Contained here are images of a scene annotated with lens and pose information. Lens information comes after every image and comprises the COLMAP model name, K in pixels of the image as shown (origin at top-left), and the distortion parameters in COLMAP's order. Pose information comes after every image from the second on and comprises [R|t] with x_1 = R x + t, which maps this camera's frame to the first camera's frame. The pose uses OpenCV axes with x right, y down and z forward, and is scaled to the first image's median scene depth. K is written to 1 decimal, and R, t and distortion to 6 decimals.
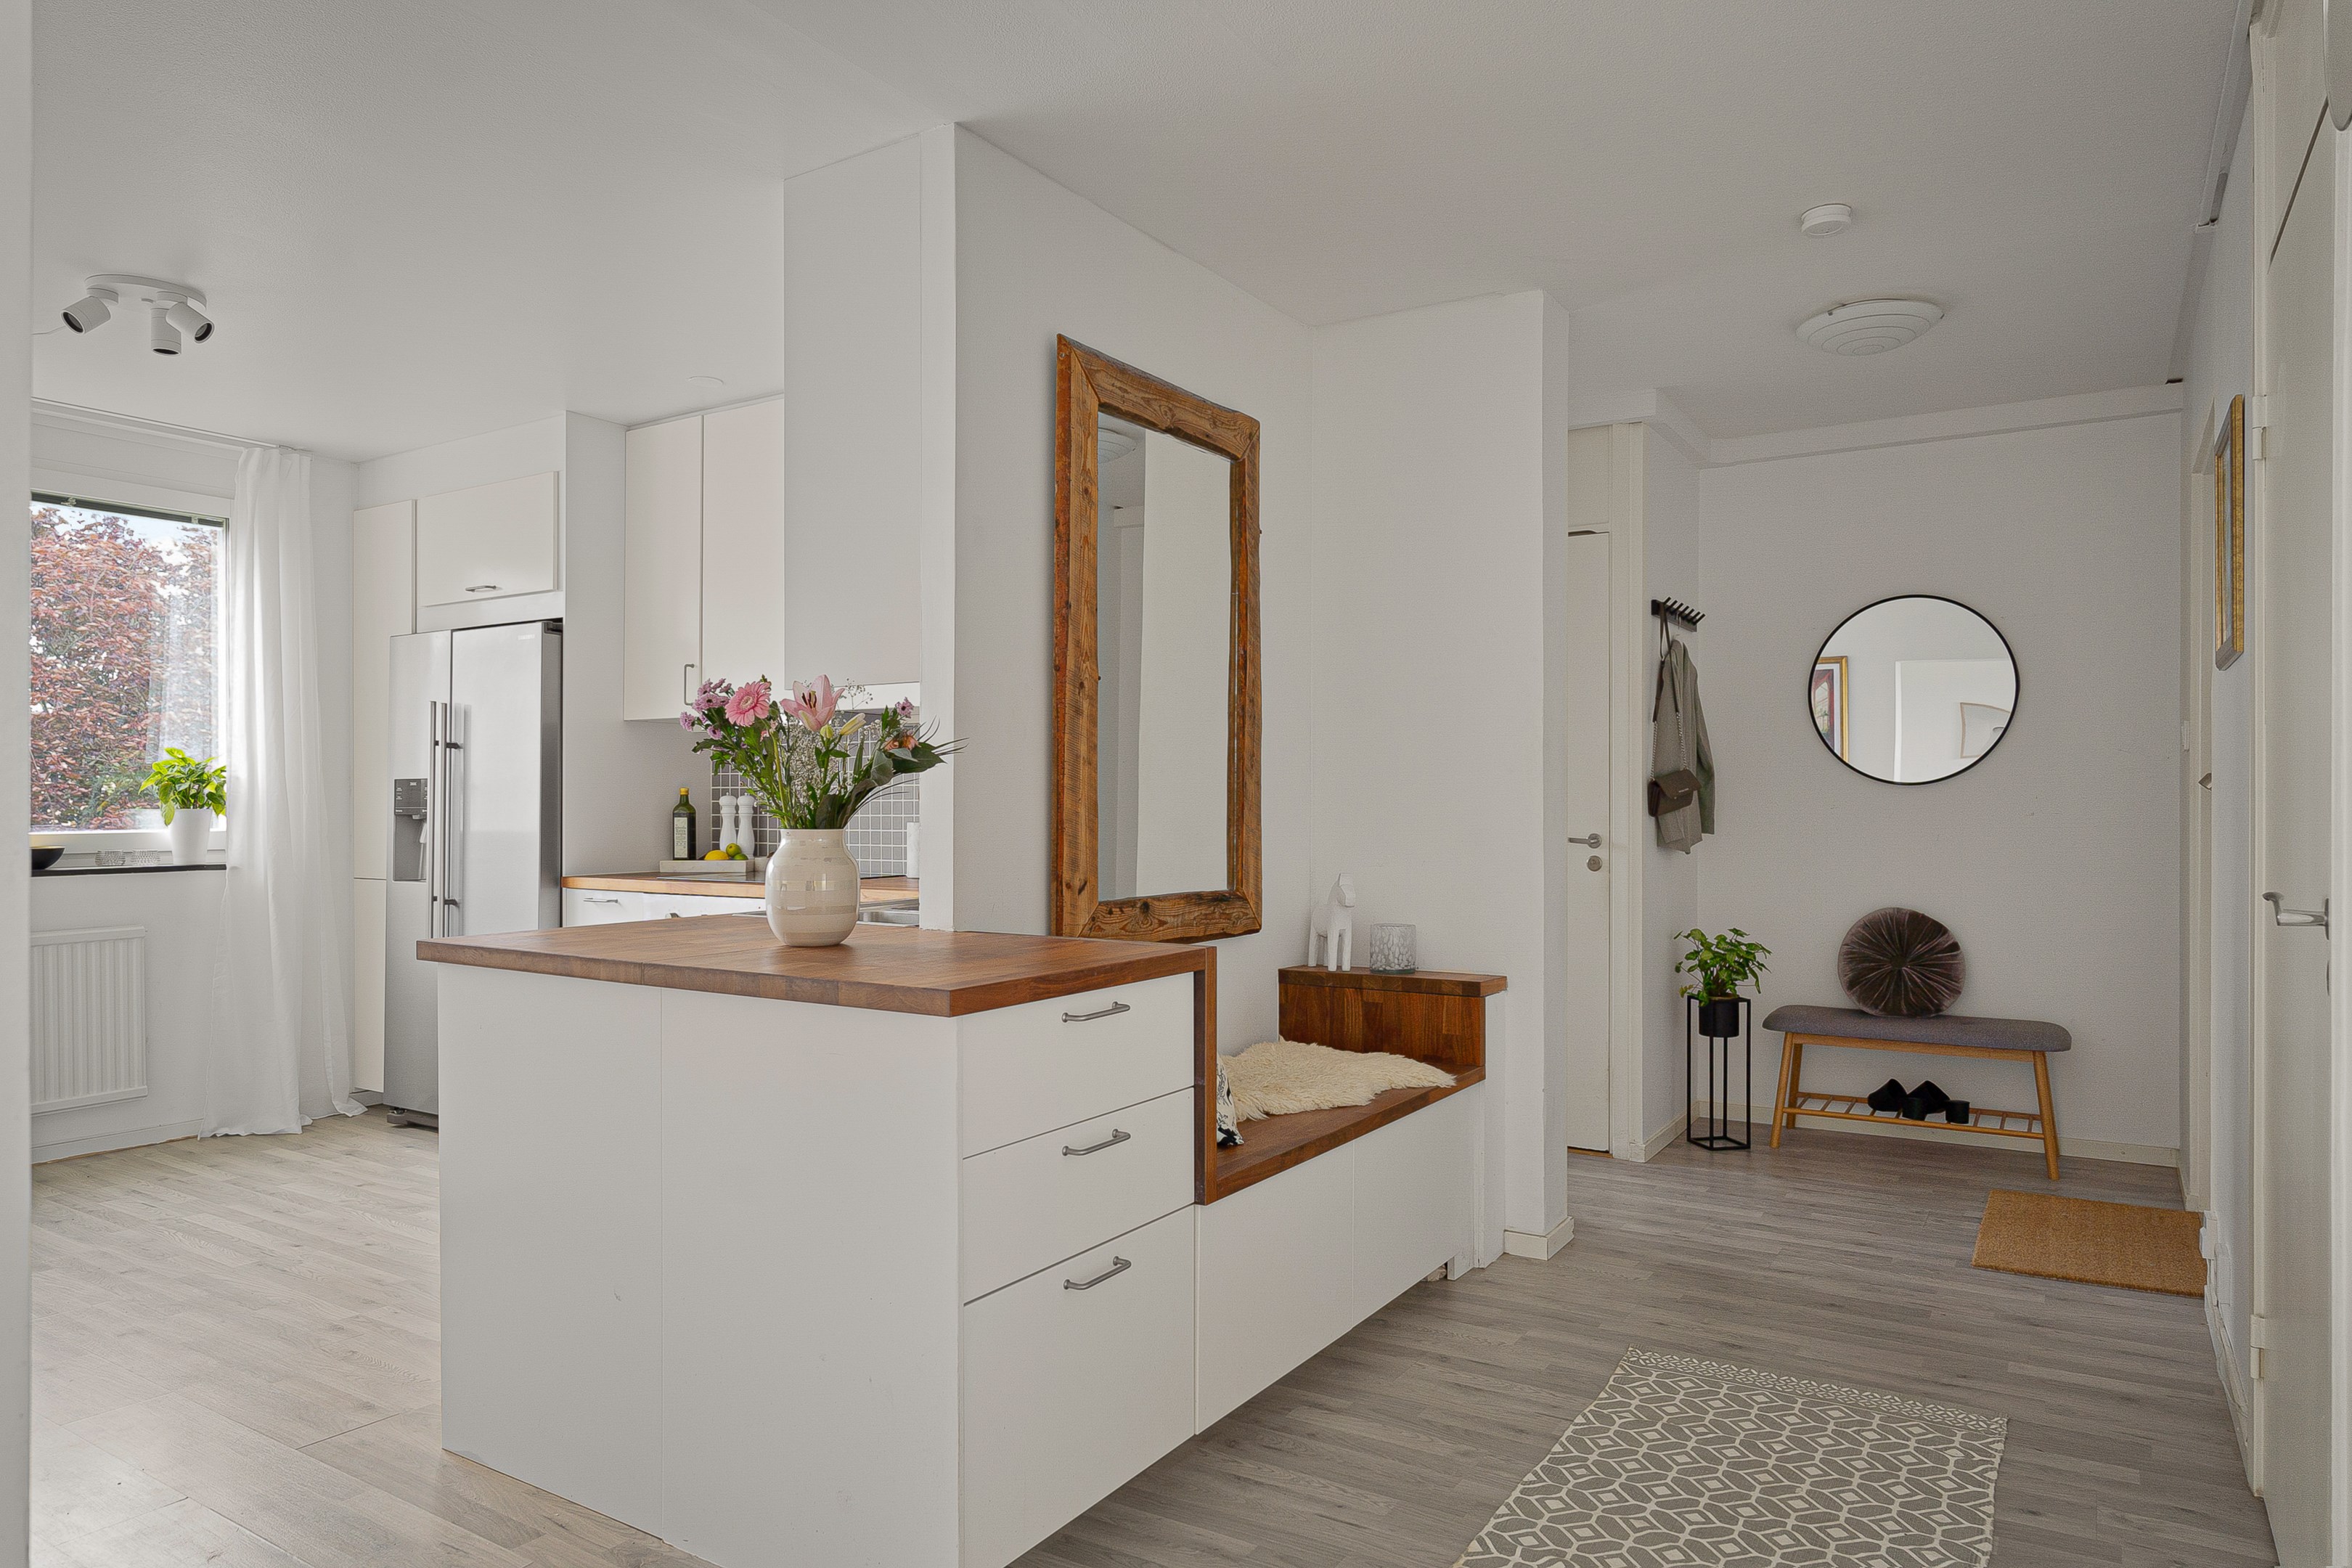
lens RADIAL K [[1452.9, 0, 1176.0], [0, 1452.9, 784.0], [0, 0, 1]] dist [-0.001534, -0.000959]
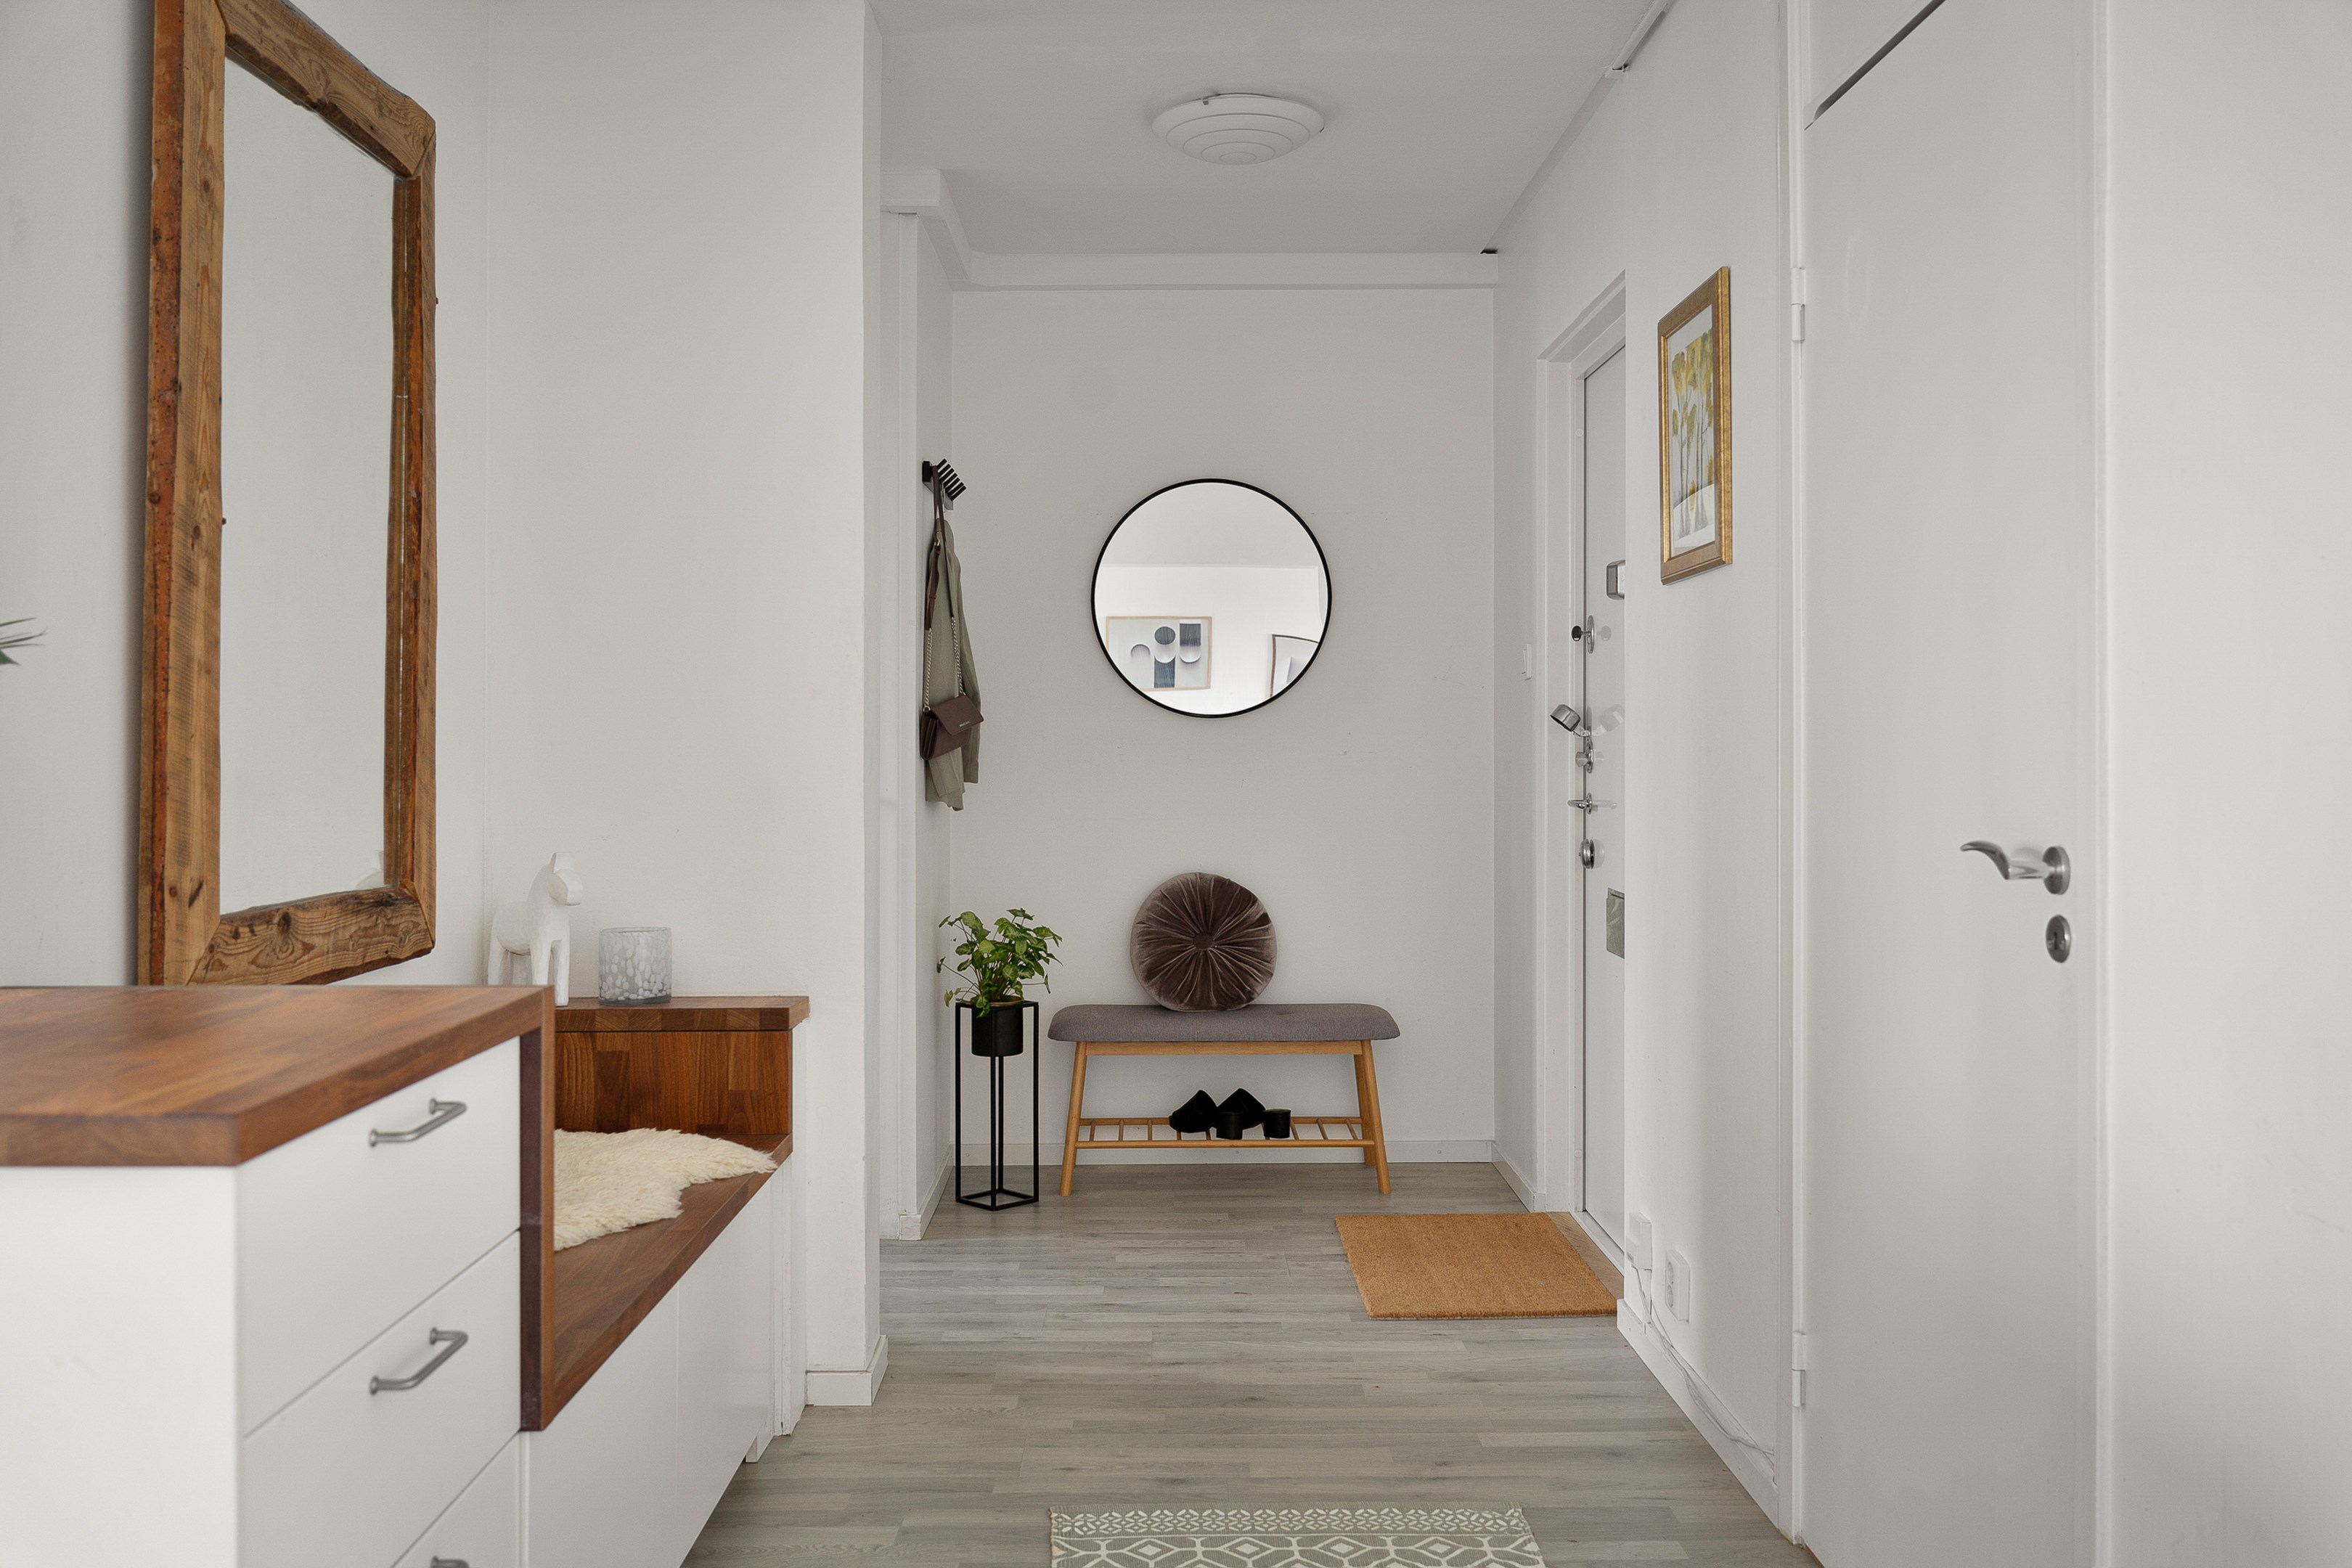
lens RADIAL K [[1989.4, 0, 1170.4], [0, 1989.4, 710.9], [0, 0, 1]] dist [0.007604, 0.004493]
pose [[0.845457, 0.006212, 0.534007, -0.128126], [-0.004842, 0.999980, -0.003967, 0.001782], [-0.534021, 0.000769, 0.845471, 0.123124]]
